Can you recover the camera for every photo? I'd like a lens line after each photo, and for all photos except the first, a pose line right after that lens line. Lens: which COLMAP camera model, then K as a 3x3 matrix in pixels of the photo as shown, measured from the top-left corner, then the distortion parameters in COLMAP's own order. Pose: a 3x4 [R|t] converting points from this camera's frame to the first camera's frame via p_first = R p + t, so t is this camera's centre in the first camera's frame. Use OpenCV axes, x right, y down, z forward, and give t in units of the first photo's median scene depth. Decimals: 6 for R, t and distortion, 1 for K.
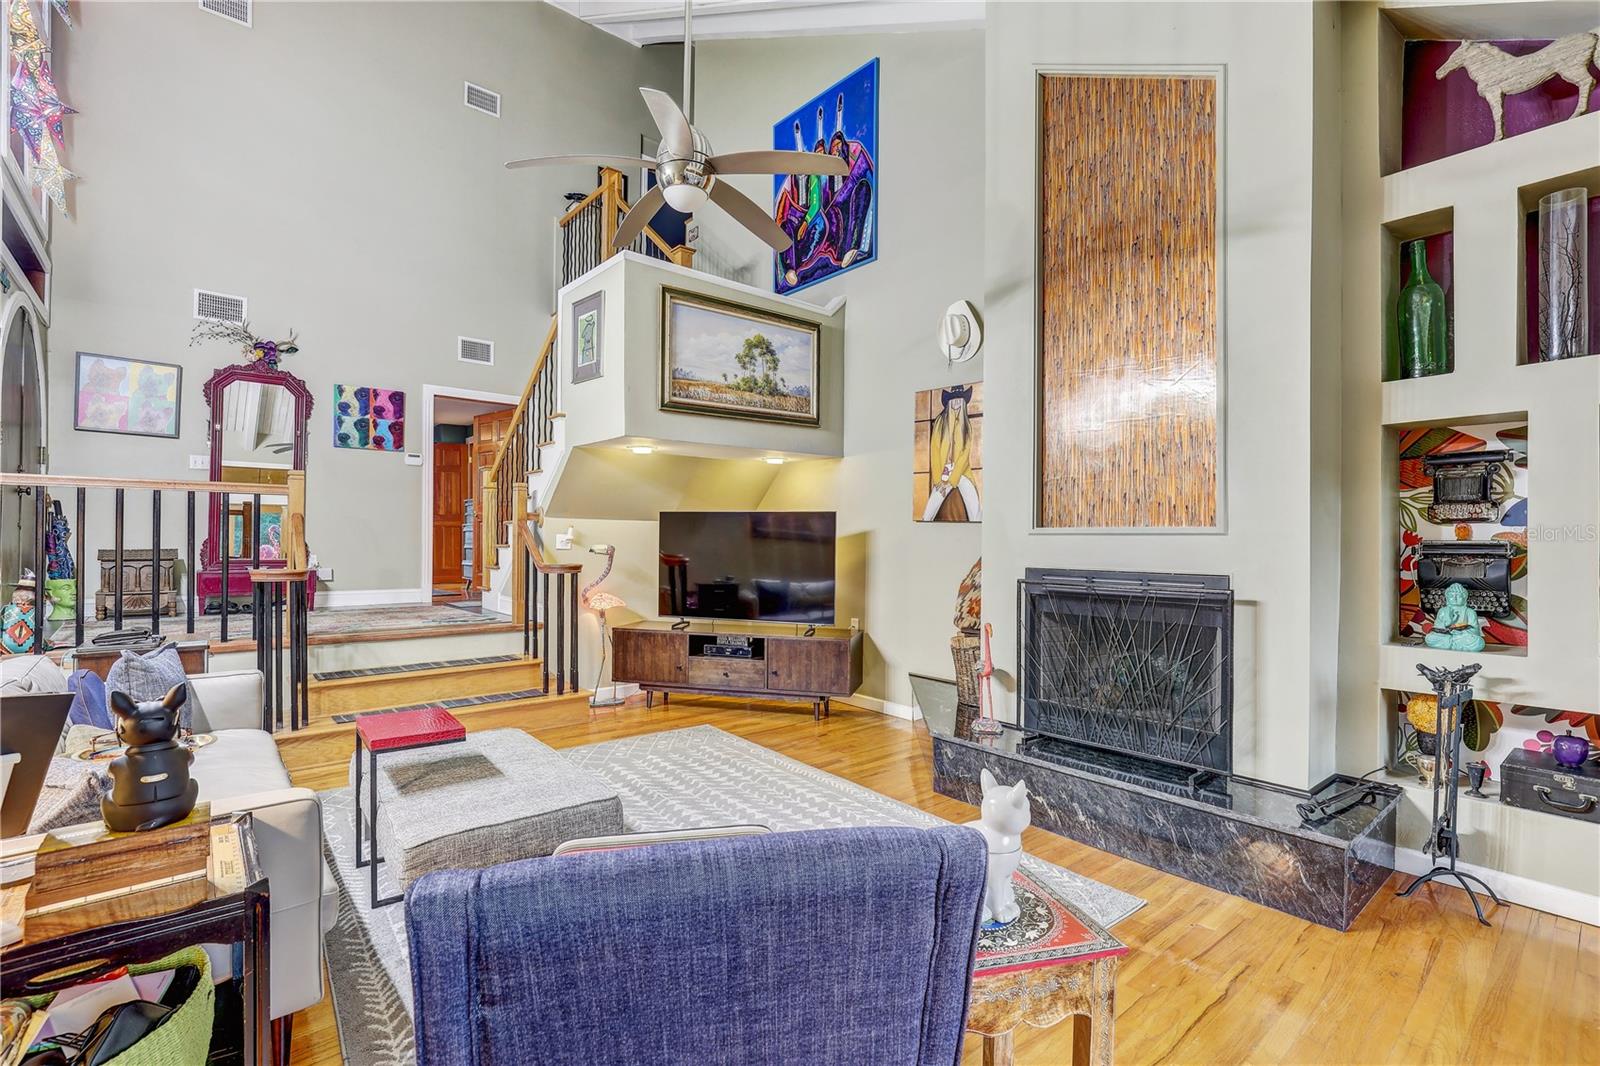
lens RADIAL K [[735.4, 0, 813.6], [0, 735.4, 527.2], [0, 0, 1]] dist [-0.007644, 0.000454]
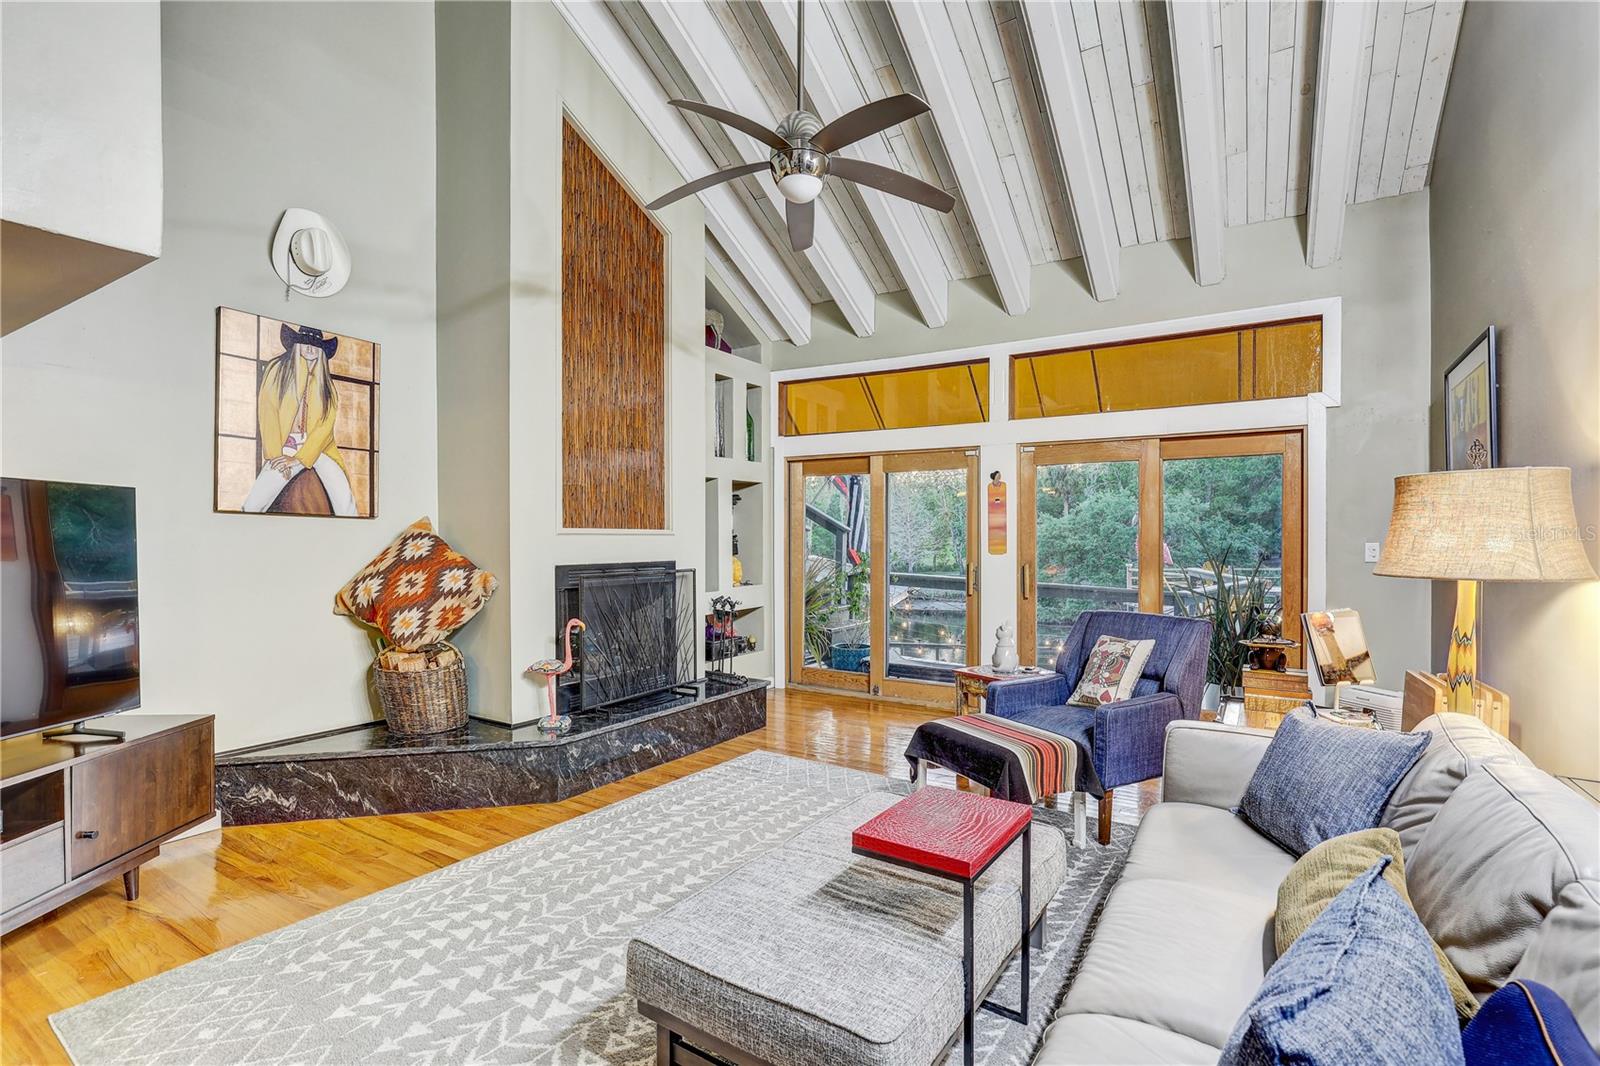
lens RADIAL K [[735.4, 0, 811.3], [0, 735.4, 543.7], [0, 0, 1]] dist [-0.007644, 0.000454]
pose [[-0.296633, -0.012959, 0.954904, -0.732055], [-0.015961, 0.999836, 0.008610, 0.007276], [-0.954858, -0.012687, -0.296791, 0.840745]]
